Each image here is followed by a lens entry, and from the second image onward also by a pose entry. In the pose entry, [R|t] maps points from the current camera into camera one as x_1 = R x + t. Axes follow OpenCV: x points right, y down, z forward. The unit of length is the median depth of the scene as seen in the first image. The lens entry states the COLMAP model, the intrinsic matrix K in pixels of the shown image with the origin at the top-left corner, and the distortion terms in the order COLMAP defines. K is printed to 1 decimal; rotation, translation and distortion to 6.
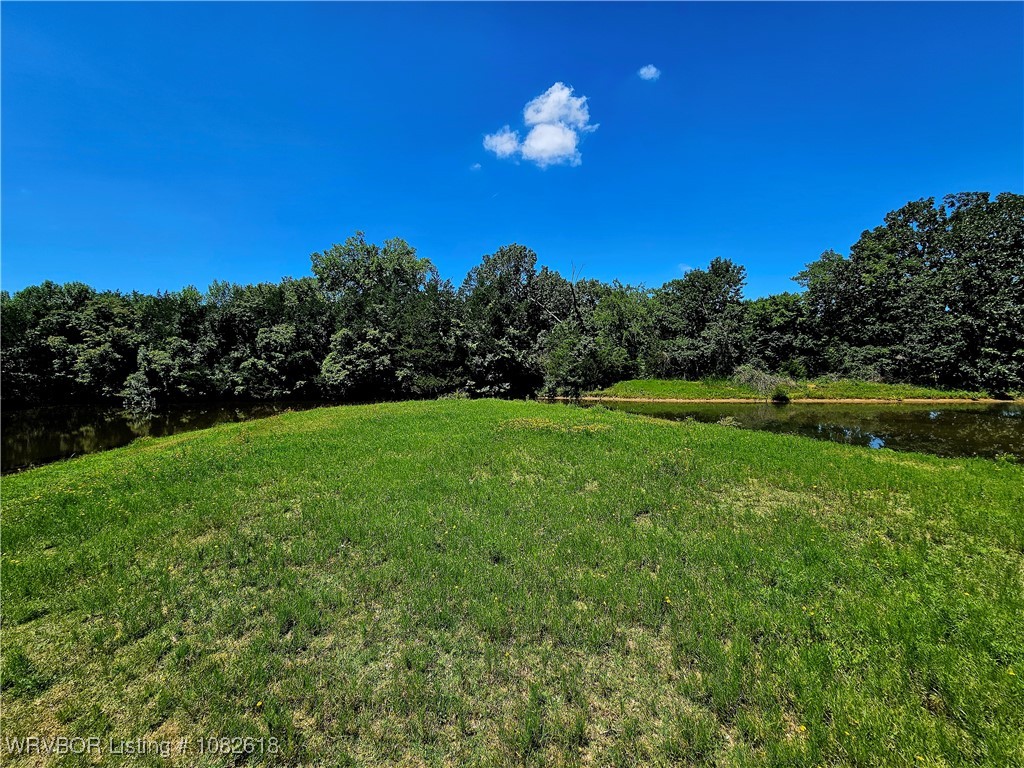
lens RADIAL K [[423.1, 0, 510.9], [0, 423.1, 386.1], [0, 0, 1]] dist [0.000424, 0.000592]
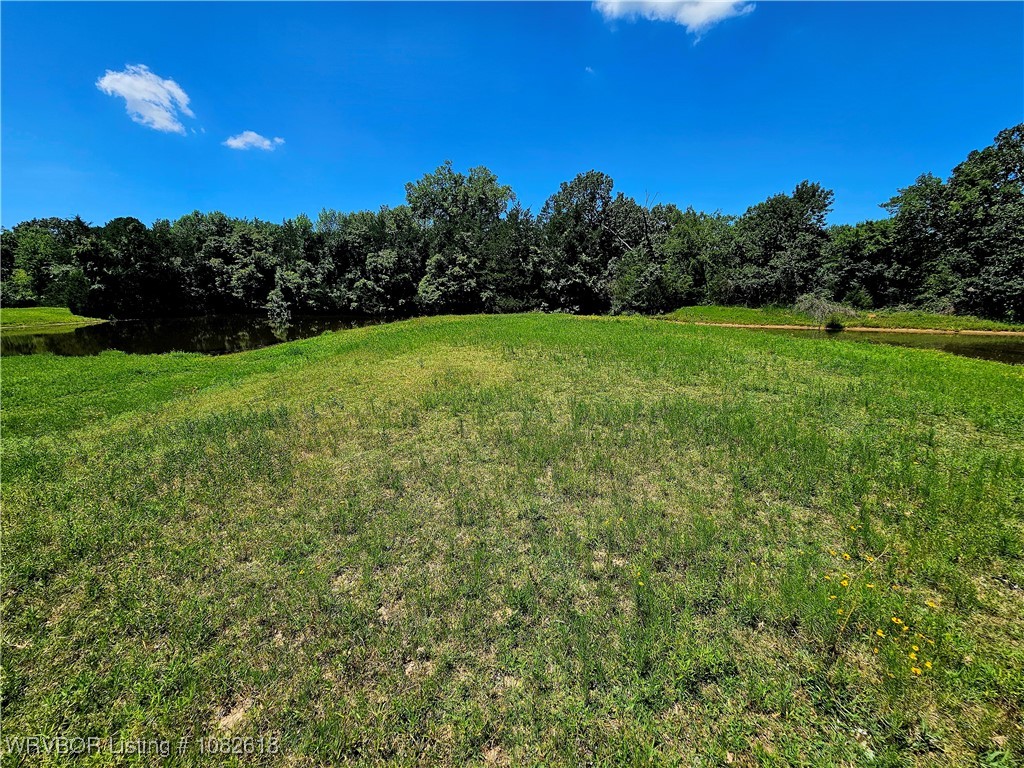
lens RADIAL K [[423.1, 0, 511.9], [0, 423.1, 384.2], [0, 0, 1]] dist [0.000424, 0.000592]
pose [[0.986461, 0.056286, -0.154035, 0.004889], [-0.030129, 0.985471, 0.167148, 0.015075], [0.161205, -0.160244, 0.973825, -0.153717]]
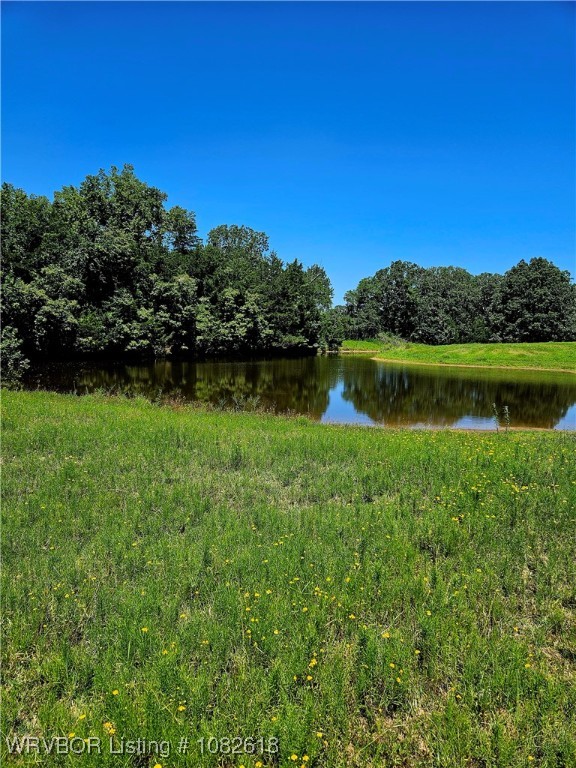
lens RADIAL K [[508.0, 0, 294.6], [0, 508.0, 385.3], [0, 0, 1]] dist [0.065977, -0.011827]
pose [[0.436009, -0.060284, 0.897921, -1.530088], [0.016368, 0.998120, 0.059063, 0.037303], [-0.899793, -0.011054, 0.436176, 0.296427]]
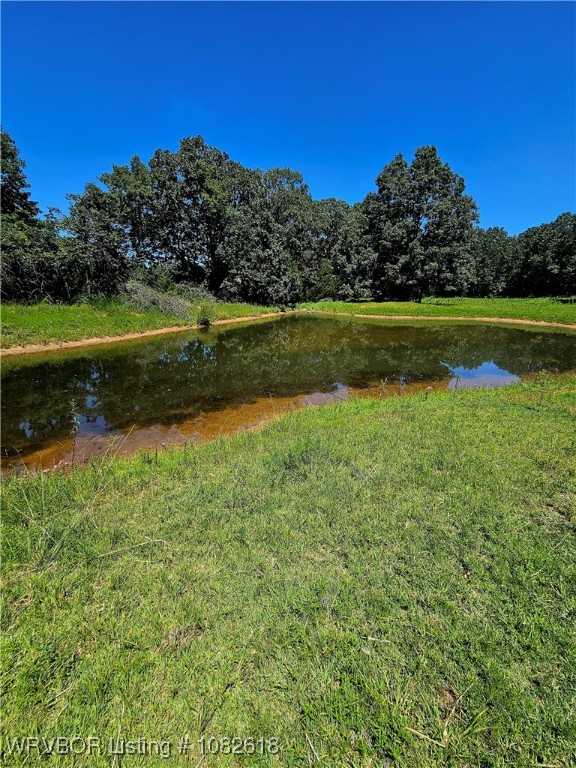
lens RADIAL K [[317.3, 0, 287.6], [0, 317.3, 383.3], [0, 0, 1]] dist [0.000424, 0.000592]
pose [[0.119307, -0.258211, 0.958693, 0.003265], [0.037929, 0.966071, 0.255478, -0.007744], [-0.992133, 0.005882, 0.125053, 0.583761]]
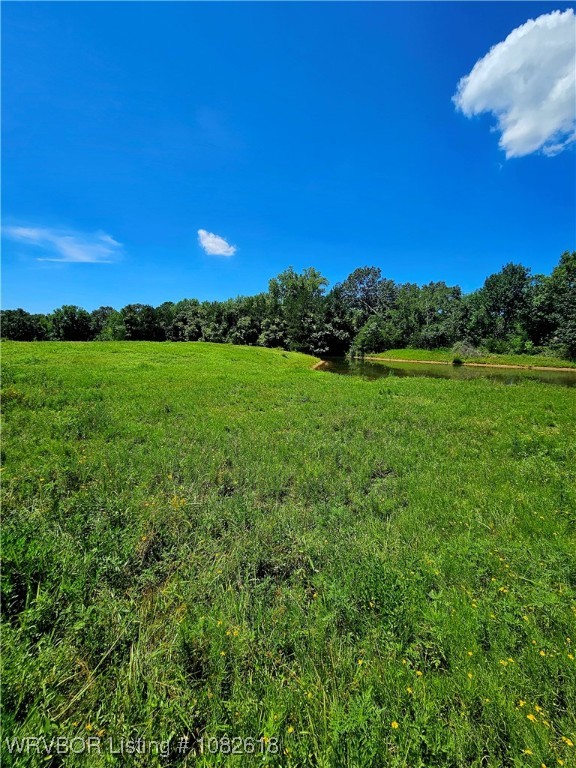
lens RADIAL K [[317.3, 0, 290.1], [0, 317.3, 388.9], [0, 0, 1]] dist [0.000424, 0.000592]
pose [[0.837394, 0.114050, -0.534568, 0.596264], [-0.065220, 0.991851, 0.109444, 0.031020], [0.542694, -0.056784, 0.838009, -0.283917]]
